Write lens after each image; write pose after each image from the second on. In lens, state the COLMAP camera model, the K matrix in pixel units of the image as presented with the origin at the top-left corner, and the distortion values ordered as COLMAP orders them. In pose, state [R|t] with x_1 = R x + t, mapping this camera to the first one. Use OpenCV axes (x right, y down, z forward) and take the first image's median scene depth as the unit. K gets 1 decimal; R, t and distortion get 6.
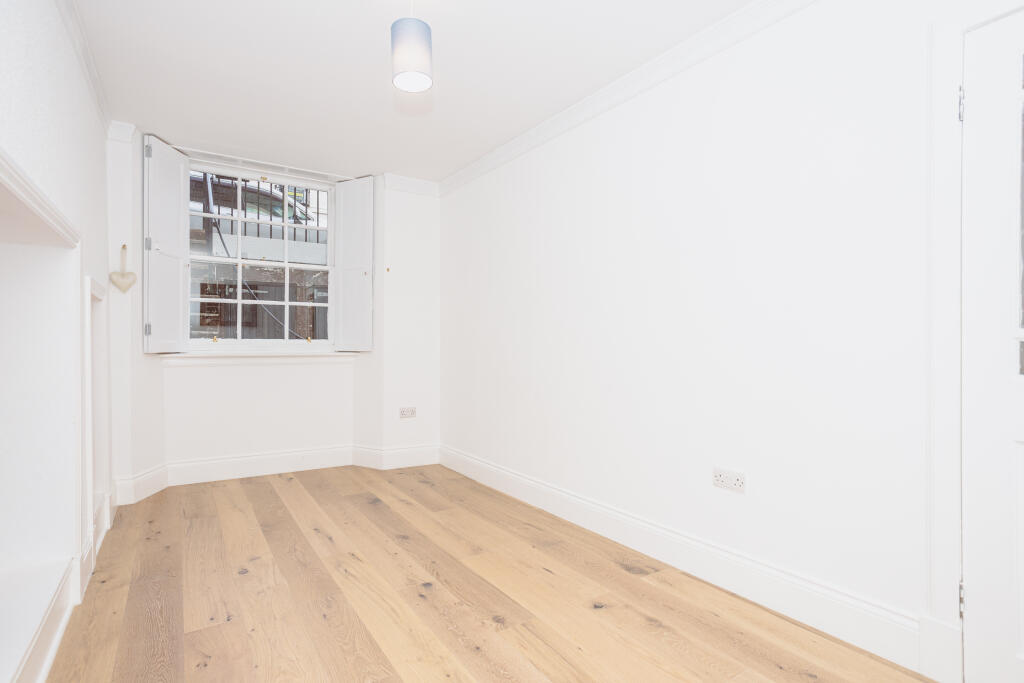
lens RADIAL K [[489.3, 0, 511.9], [0, 489.3, 349.8], [0, 0, 1]] dist [-0.001908, 0.000513]
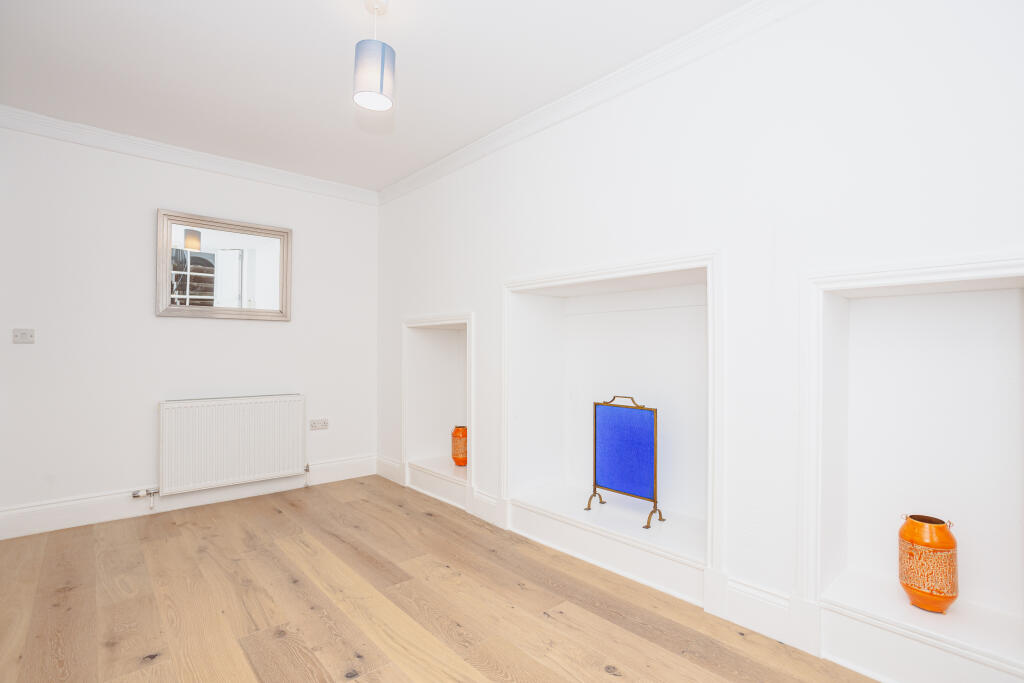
lens RADIAL K [[498.3, 0, 497.8], [0, 498.3, 340.9], [0, 0, 1]] dist [-0.045719, 0.033625]
pose [[-0.996626, -0.004451, -0.081951, -0.348349], [-0.003598, 0.999938, -0.010546, -0.023924], [0.081993, -0.010215, -0.996581, 1.859971]]
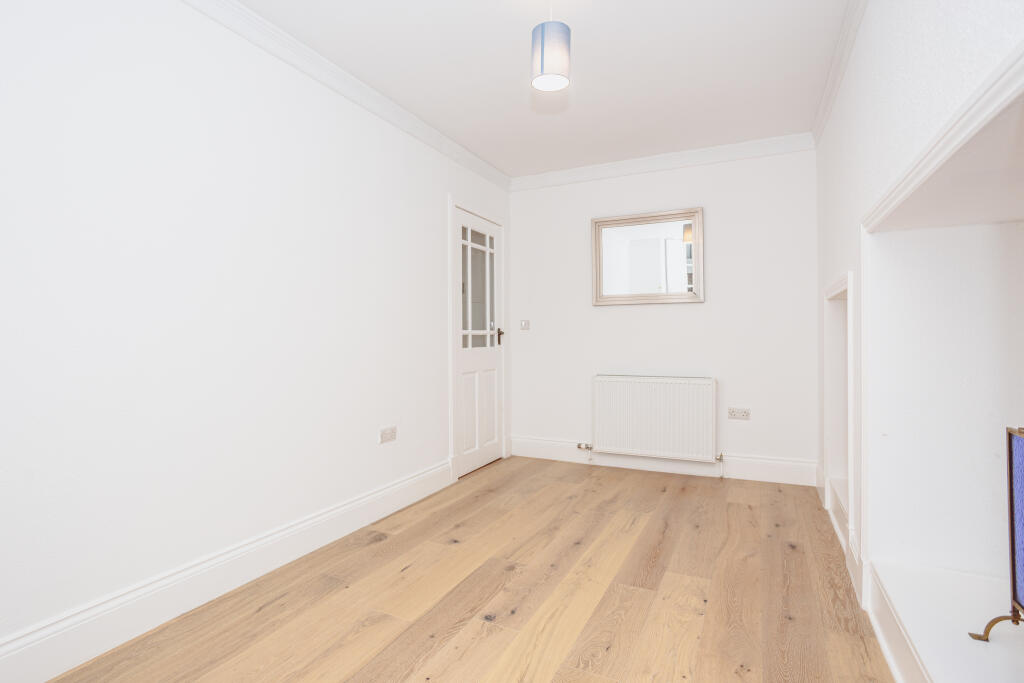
lens RADIAL K [[498.3, 0, 497.8], [0, 498.3, 340.9], [0, 0, 1]] dist [-0.045719, 0.033625]
pose [[-0.459899, -0.001796, 0.887970, -0.971165], [0.012275, 0.999890, 0.008380, 0.001004], [-0.887887, 0.014754, -0.459826, 1.434103]]
